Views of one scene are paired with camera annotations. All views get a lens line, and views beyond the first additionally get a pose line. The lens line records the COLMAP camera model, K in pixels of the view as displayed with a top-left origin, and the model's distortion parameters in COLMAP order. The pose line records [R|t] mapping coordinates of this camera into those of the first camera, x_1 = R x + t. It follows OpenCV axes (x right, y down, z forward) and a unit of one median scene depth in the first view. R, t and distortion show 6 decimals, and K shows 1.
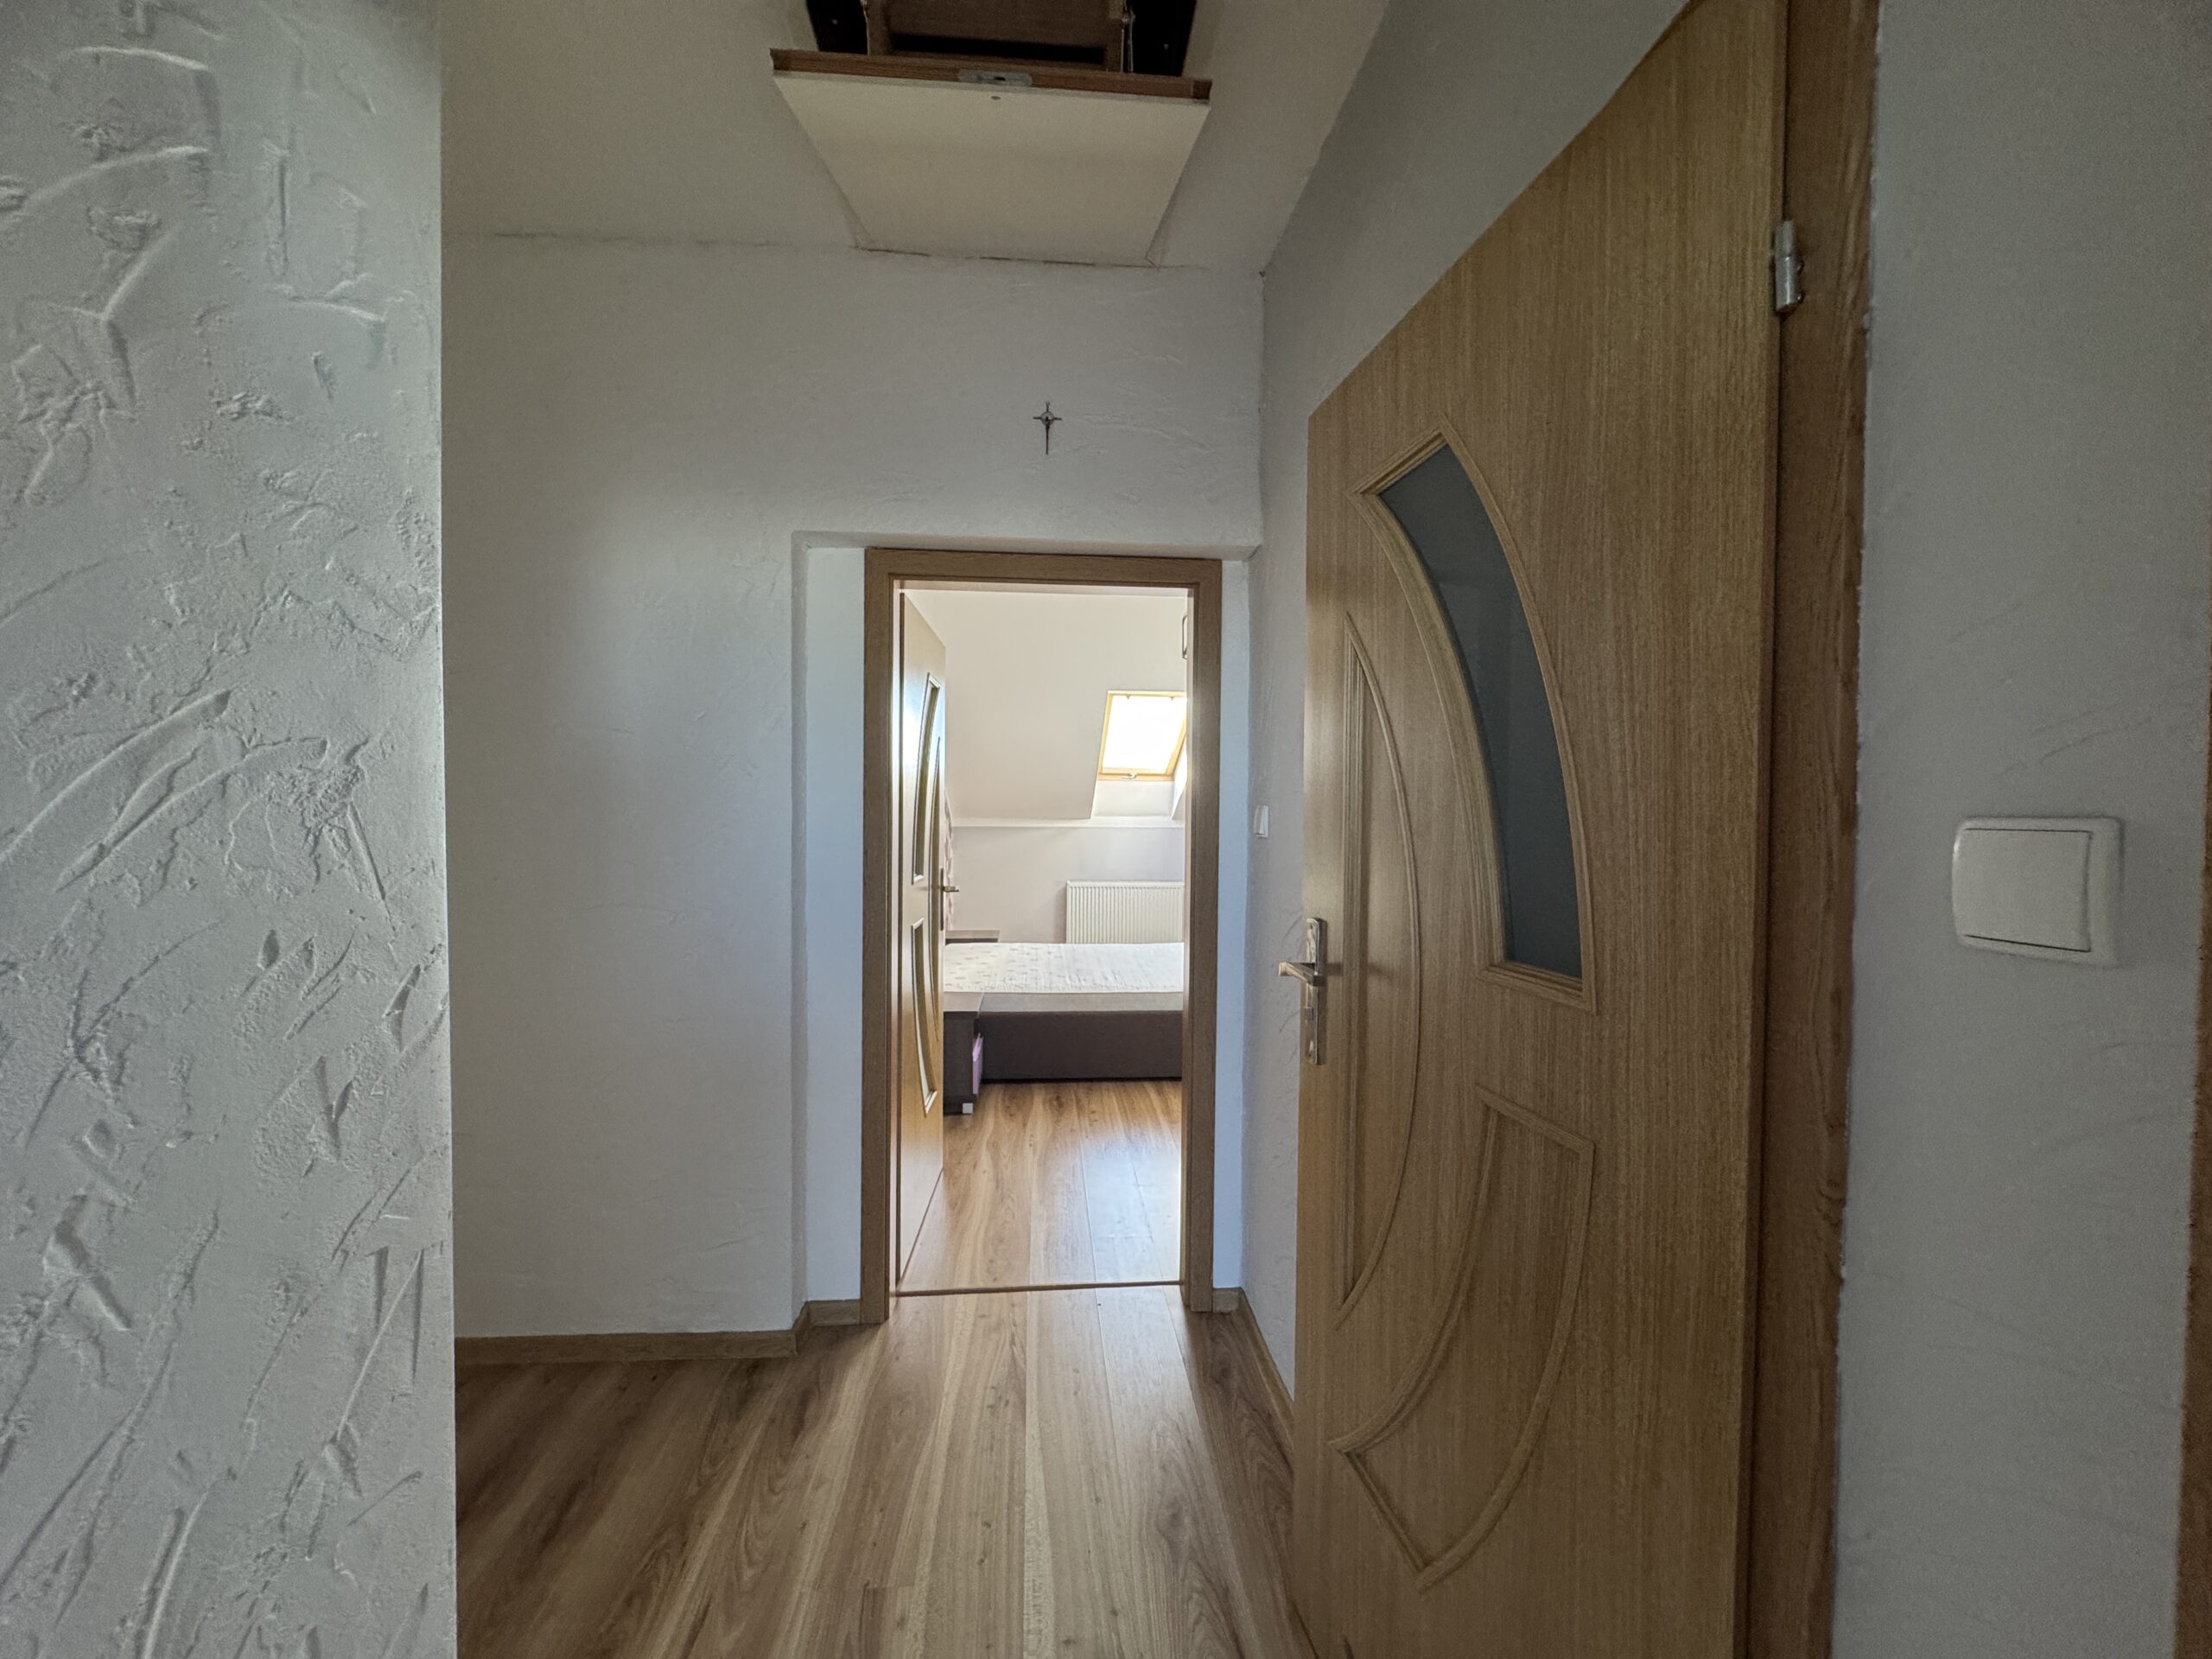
lens RADIAL K [[877.4, 0, 1105.6], [0, 877.4, 825.4], [0, 0, 1]] dist [-0.001555, 0.000057]
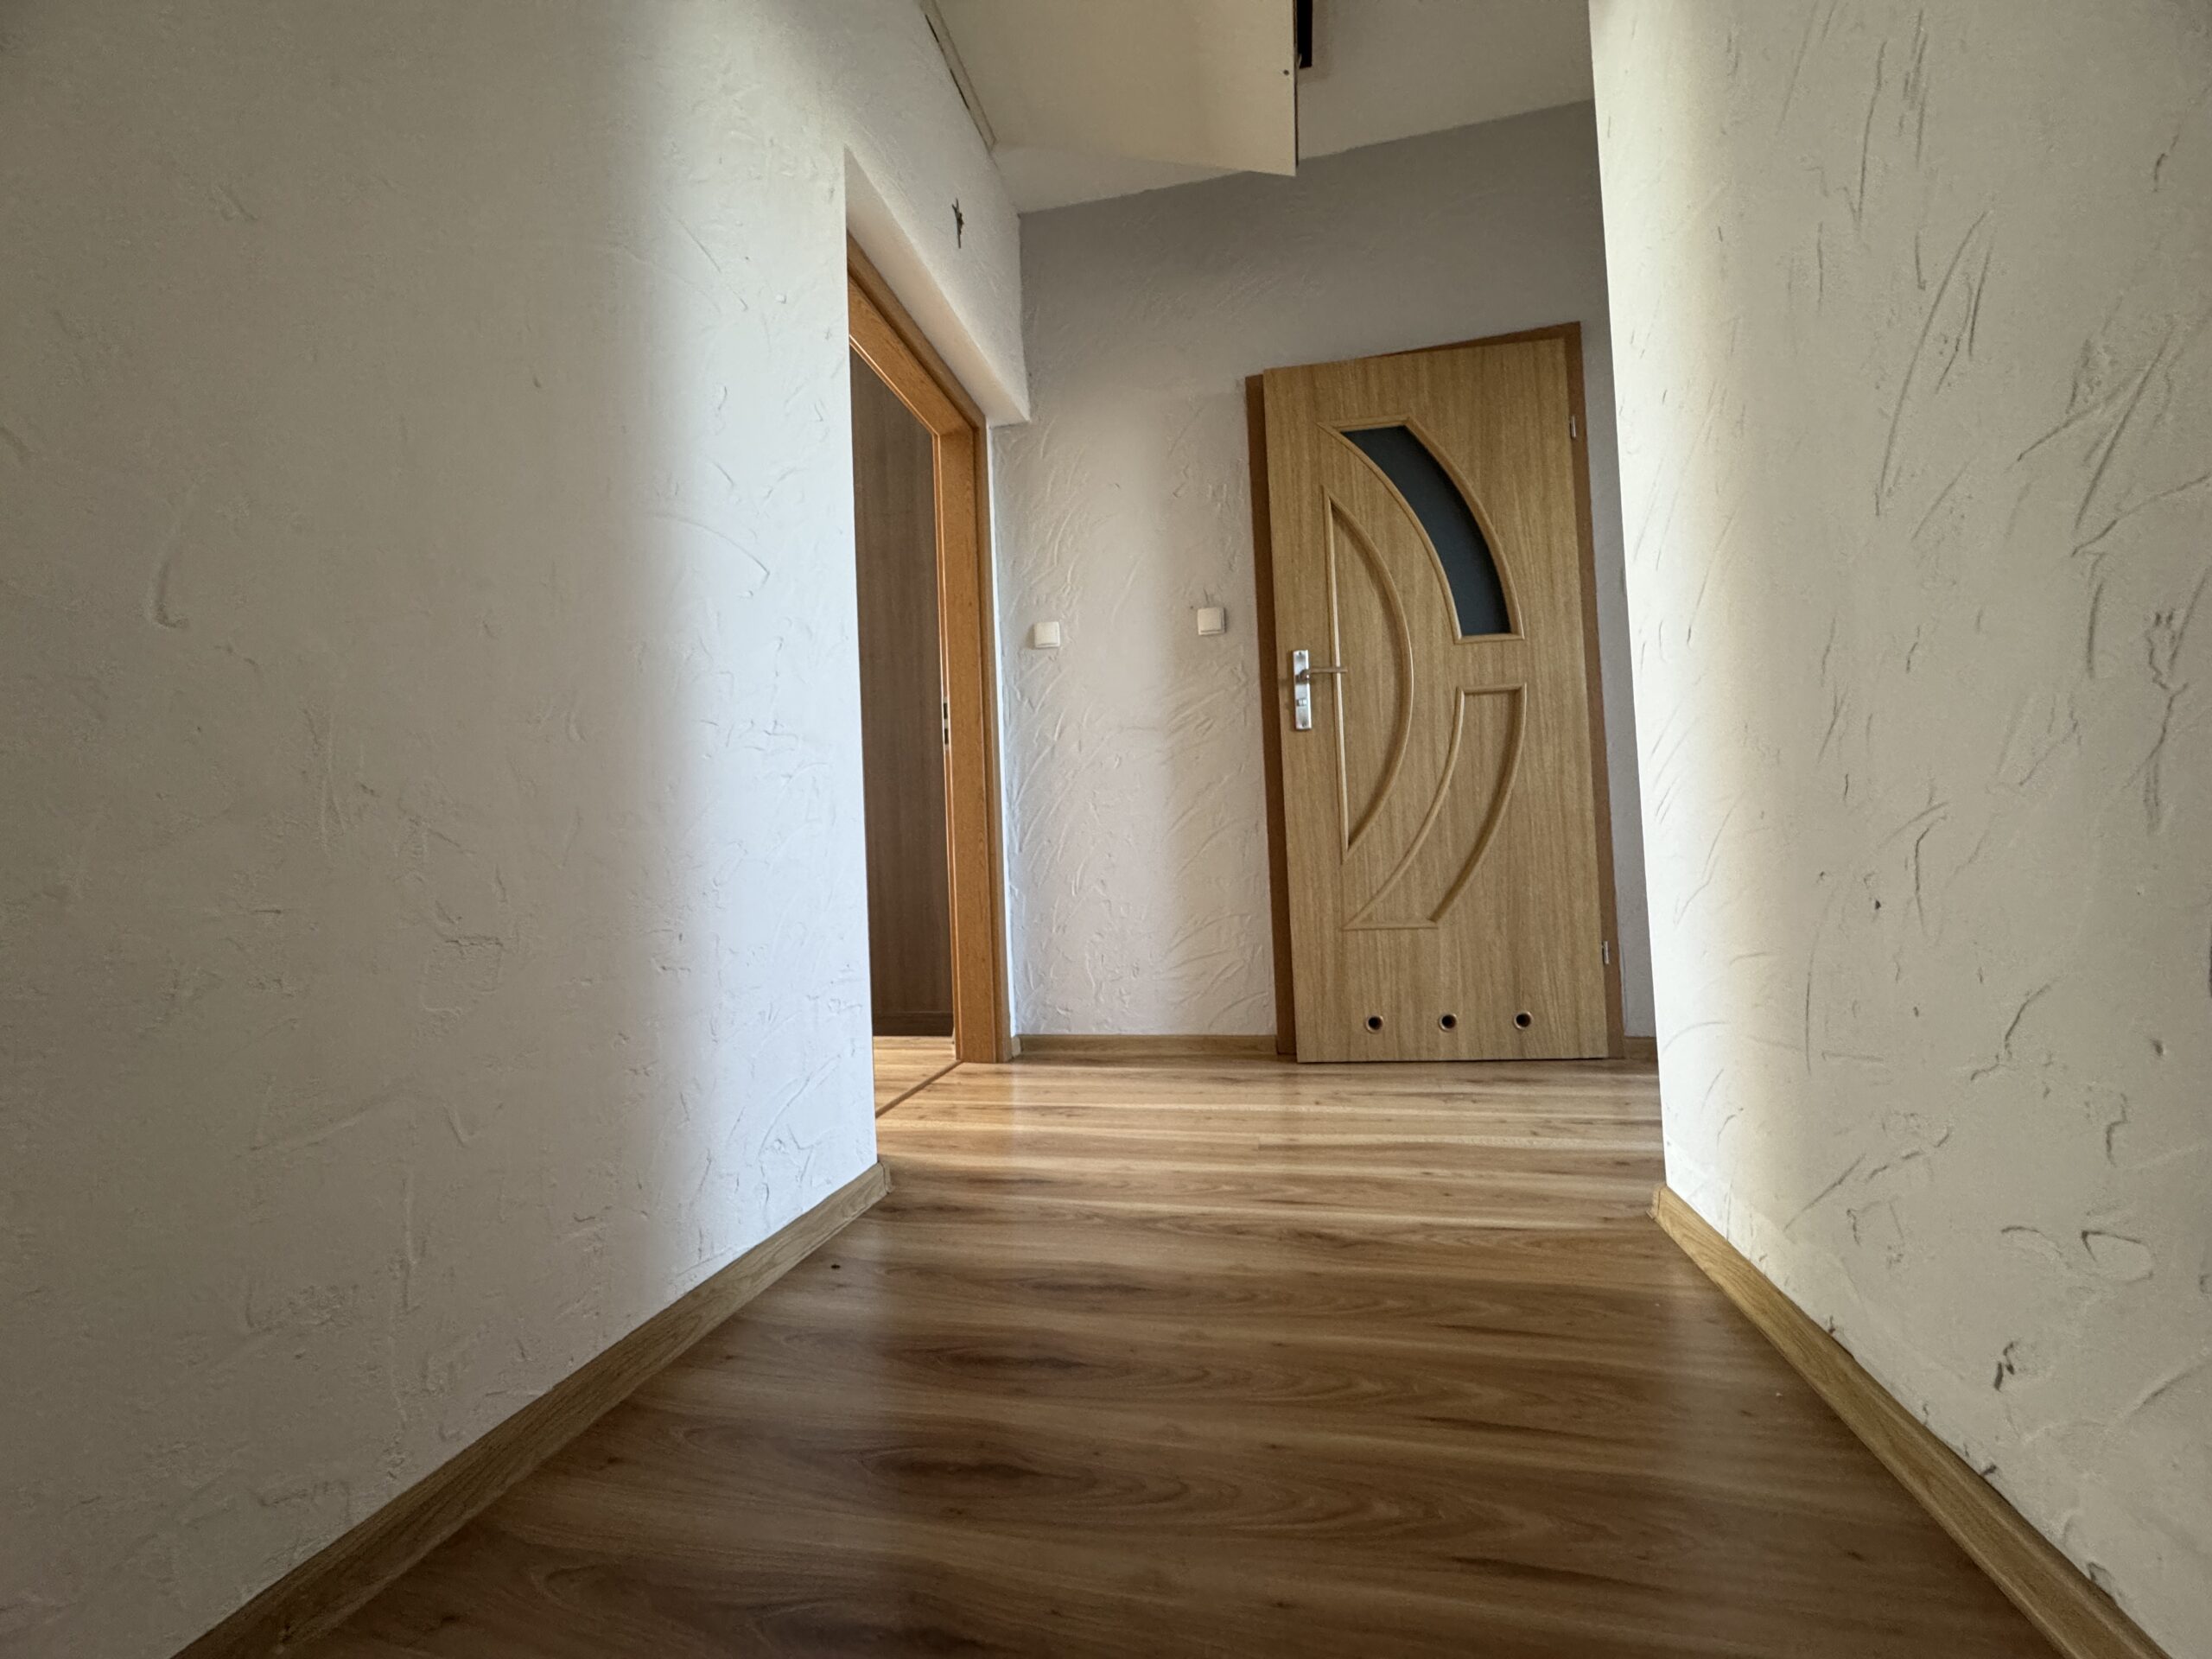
lens RADIAL K [[877.4, 0, 1105.6], [0, 877.4, 825.4], [0, 0, 1]] dist [-0.001555, 0.000057]
pose [[0.300298, 0.015703, 0.953716, -1.383565], [0.062699, 0.997377, -0.036164, 0.441152], [-0.951783, 0.070657, 0.298525, 0.767262]]
